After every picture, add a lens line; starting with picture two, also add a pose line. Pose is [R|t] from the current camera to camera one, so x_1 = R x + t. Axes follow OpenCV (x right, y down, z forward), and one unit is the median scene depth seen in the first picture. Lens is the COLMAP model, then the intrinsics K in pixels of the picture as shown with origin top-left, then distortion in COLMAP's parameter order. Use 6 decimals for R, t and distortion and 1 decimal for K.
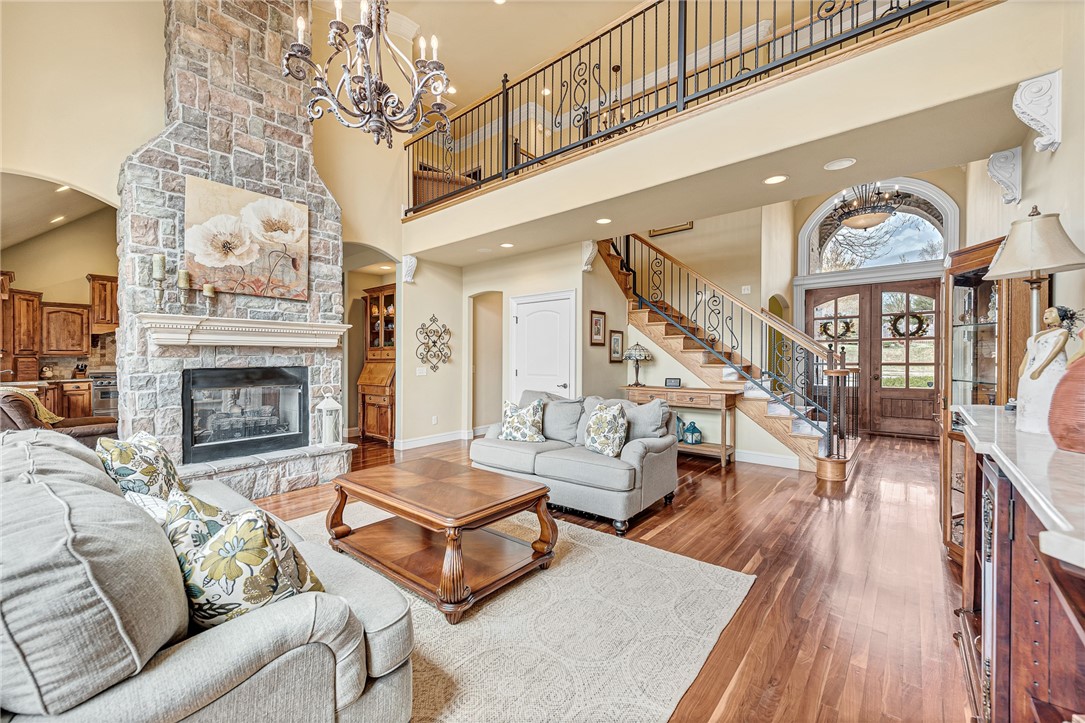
lens RADIAL K [[435.9, 0, 542.5], [0, 435.9, 361.7], [0, 0, 1]] dist [0.012391, -0.000162]
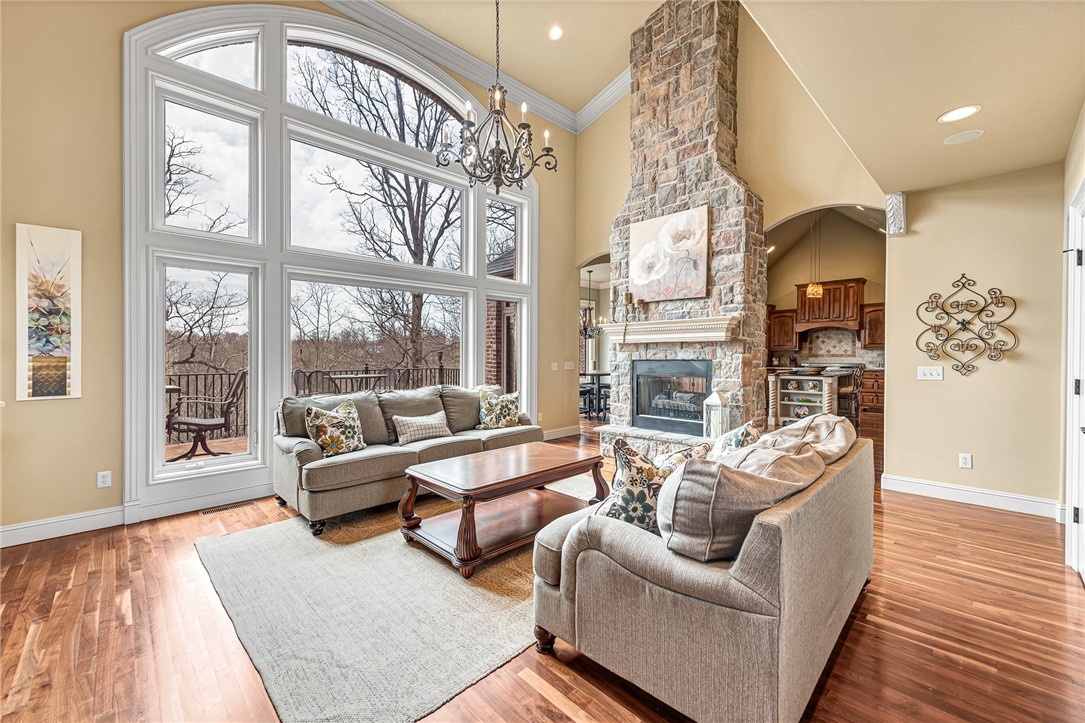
lens RADIAL K [[435.9, 0, 544.4], [0, 435.9, 354.1], [0, 0, 1]] dist [0.012391, -0.000162]
pose [[-0.095666, 0.005632, -0.995398, 0.376562], [-0.003210, 0.999977, 0.005966, -0.005951], [0.995408, 0.003766, -0.095646, 0.508202]]
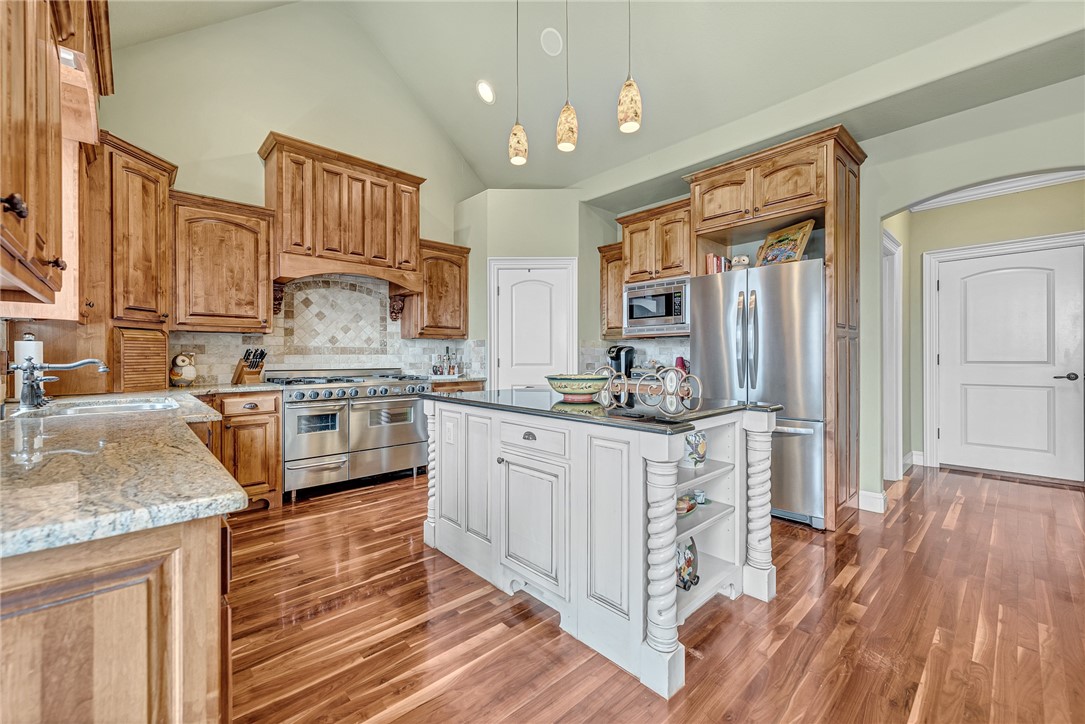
lens RADIAL K [[435.9, 0, 543.5], [0, 435.9, 361.0], [0, 0, 1]] dist [0.012391, -0.000162]
pose [[0.994348, 0.002512, -0.106142, -0.917793], [-0.002597, 0.999996, -0.000664, 0.020093], [0.106140, 0.000936, 0.994351, 0.776104]]
